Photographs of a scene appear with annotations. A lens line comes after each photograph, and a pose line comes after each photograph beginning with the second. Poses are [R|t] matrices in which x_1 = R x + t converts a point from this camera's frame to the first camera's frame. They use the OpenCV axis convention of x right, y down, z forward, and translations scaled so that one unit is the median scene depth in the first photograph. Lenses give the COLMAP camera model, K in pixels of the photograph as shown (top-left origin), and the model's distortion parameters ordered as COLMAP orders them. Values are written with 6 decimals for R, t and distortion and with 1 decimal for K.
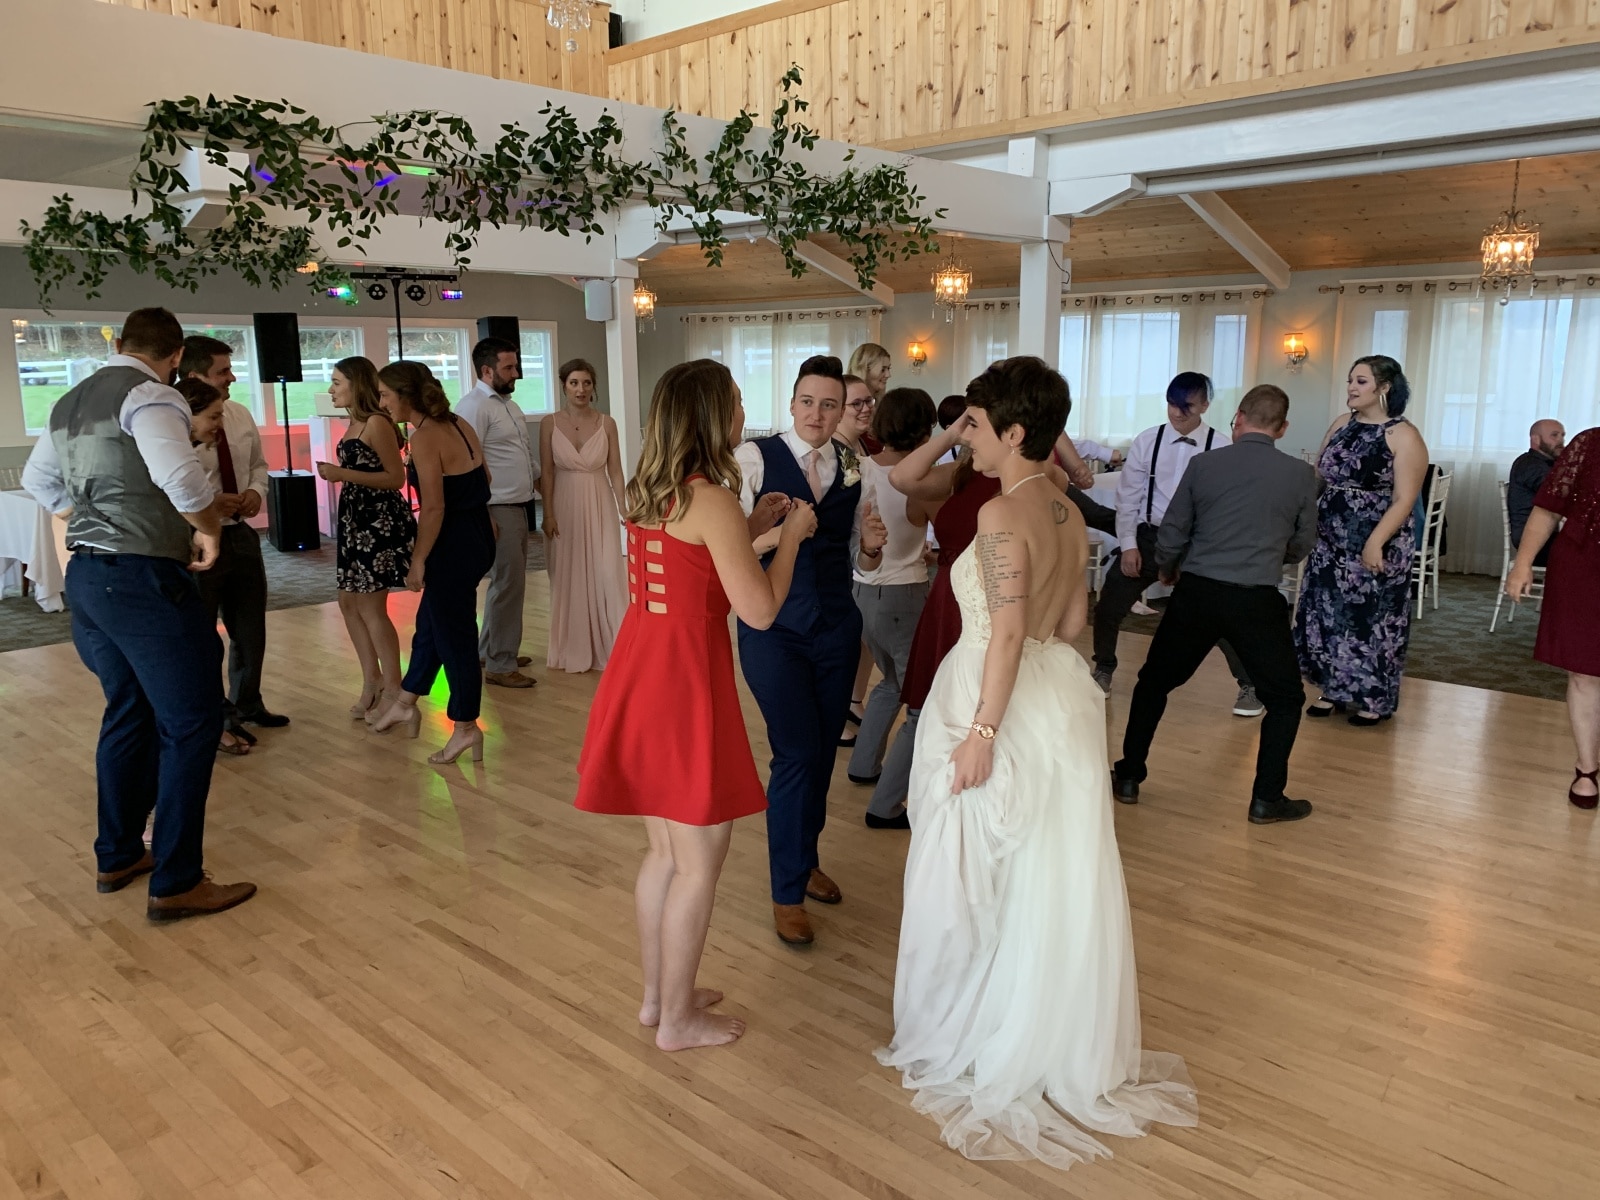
lens RADIAL K [[1290.5, 0, 783.5], [0, 1290.5, 603.0], [0, 0, 1]] dist [0.061579, -0.067873]
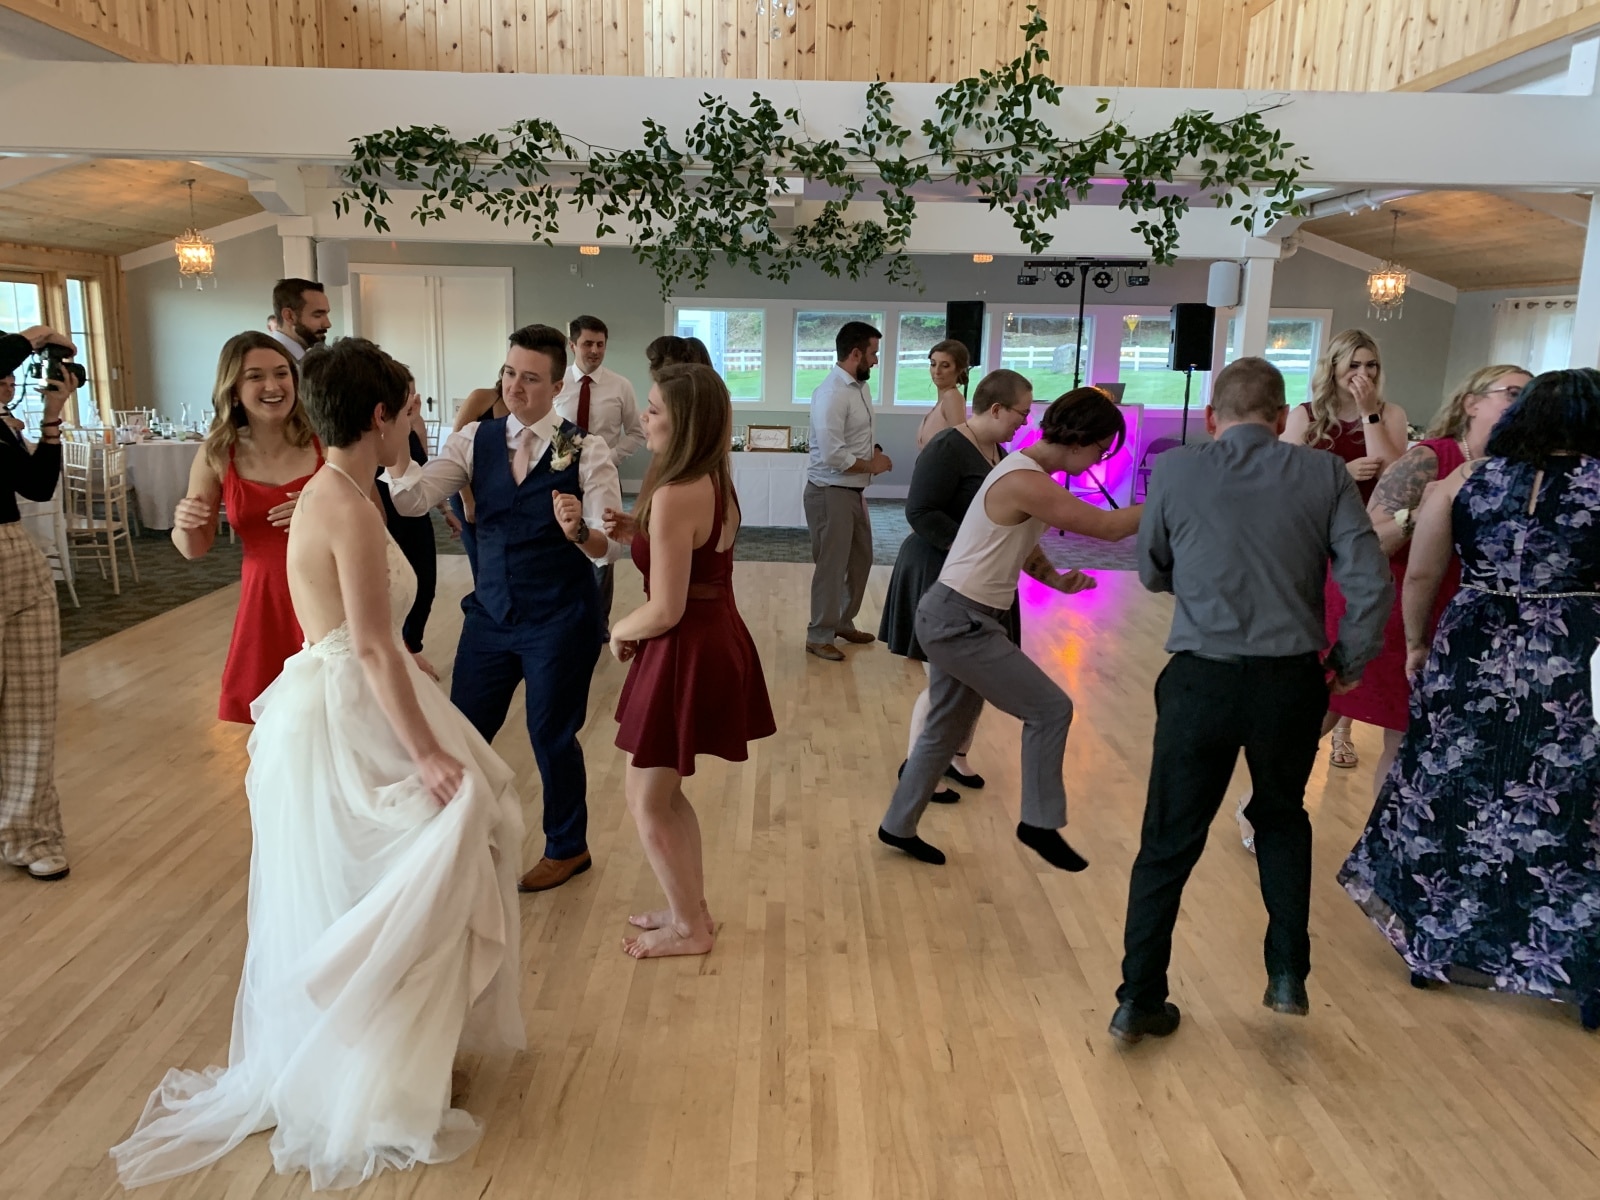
lens RADIAL K [[1290.5, 0, 783.5], [0, 1290.5, 603.0], [0, 0, 1]] dist [0.061579, -0.067873]
pose [[0.651203, 0.172384, -0.739066, 0.485518], [-0.167964, 0.982447, 0.081156, -0.052881], [0.740083, 0.071287, 0.668727, 0.257081]]
